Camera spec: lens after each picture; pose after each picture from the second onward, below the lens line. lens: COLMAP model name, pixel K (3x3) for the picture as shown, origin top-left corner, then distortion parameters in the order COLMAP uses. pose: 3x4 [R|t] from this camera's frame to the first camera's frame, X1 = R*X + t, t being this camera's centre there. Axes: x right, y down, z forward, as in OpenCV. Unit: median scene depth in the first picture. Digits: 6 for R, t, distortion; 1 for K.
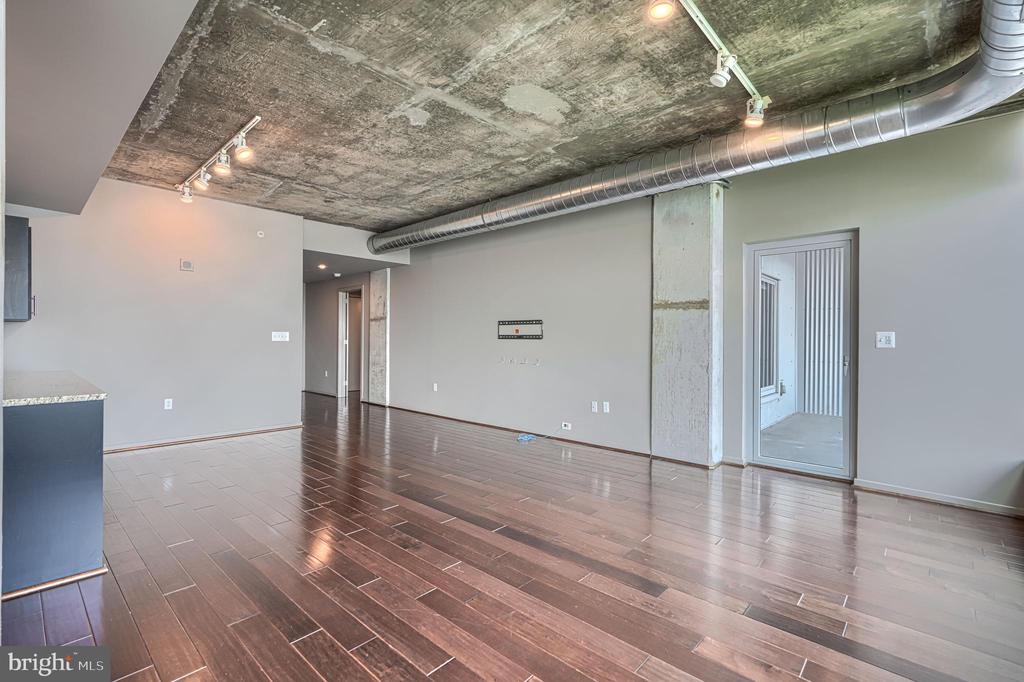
lens RADIAL K [[462.6, 0, 508.4], [0, 462.6, 339.7], [0, 0, 1]] dist [0.000955, -0.000648]
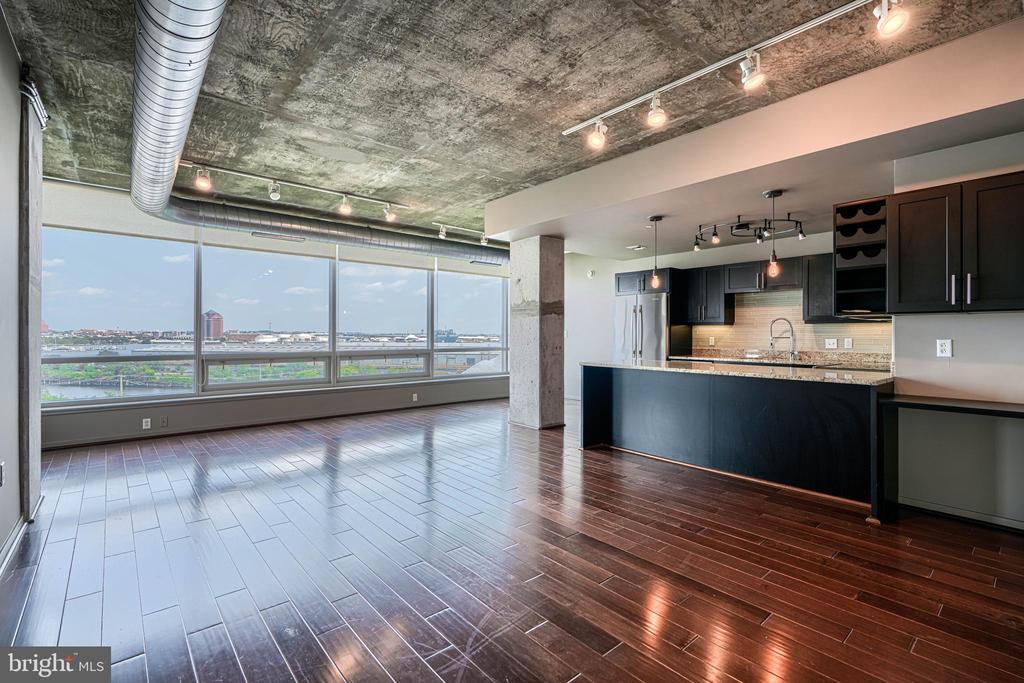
lens RADIAL K [[462.6, 0, 528.7], [0, 462.6, 329.4], [0, 0, 1]] dist [0.000955, -0.000648]
pose [[-0.997731, -0.008897, 0.066743, -0.447769], [-0.009632, 0.999896, -0.010698, -0.001337], [-0.066641, -0.011317, -0.997713, 1.760364]]
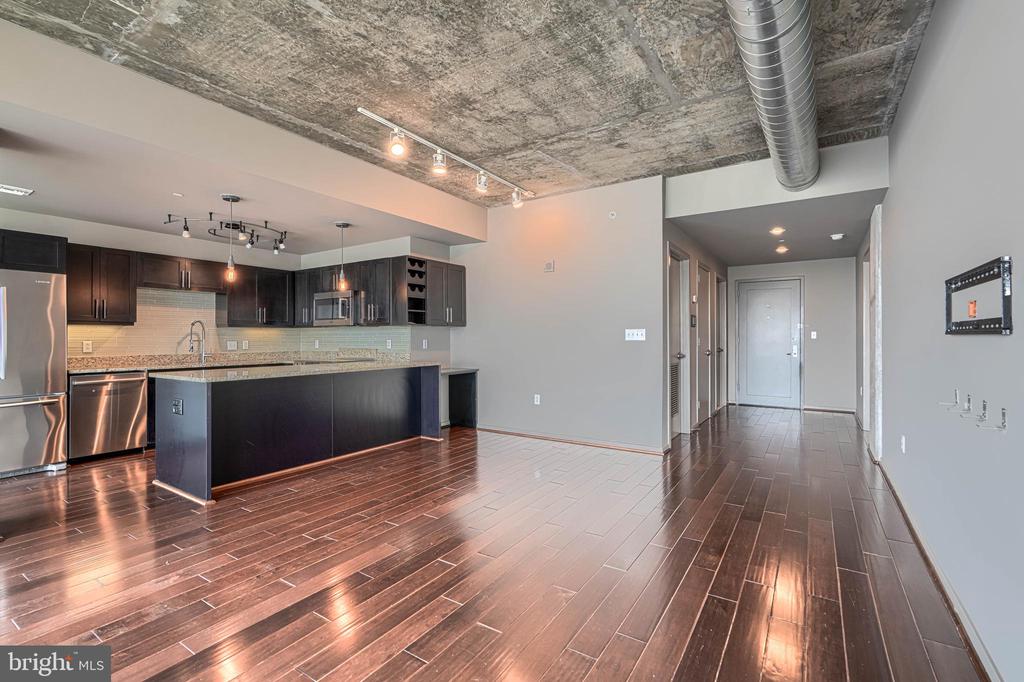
lens RADIAL K [[462.6, 0, 491.4], [0, 462.6, 333.3], [0, 0, 1]] dist [0.000955, -0.000648]
pose [[0.158351, -0.015714, -0.987258, 0.382292], [0.003062, 0.999876, -0.015423, 0.003526], [0.987378, -0.000581, 0.158379, 0.936490]]
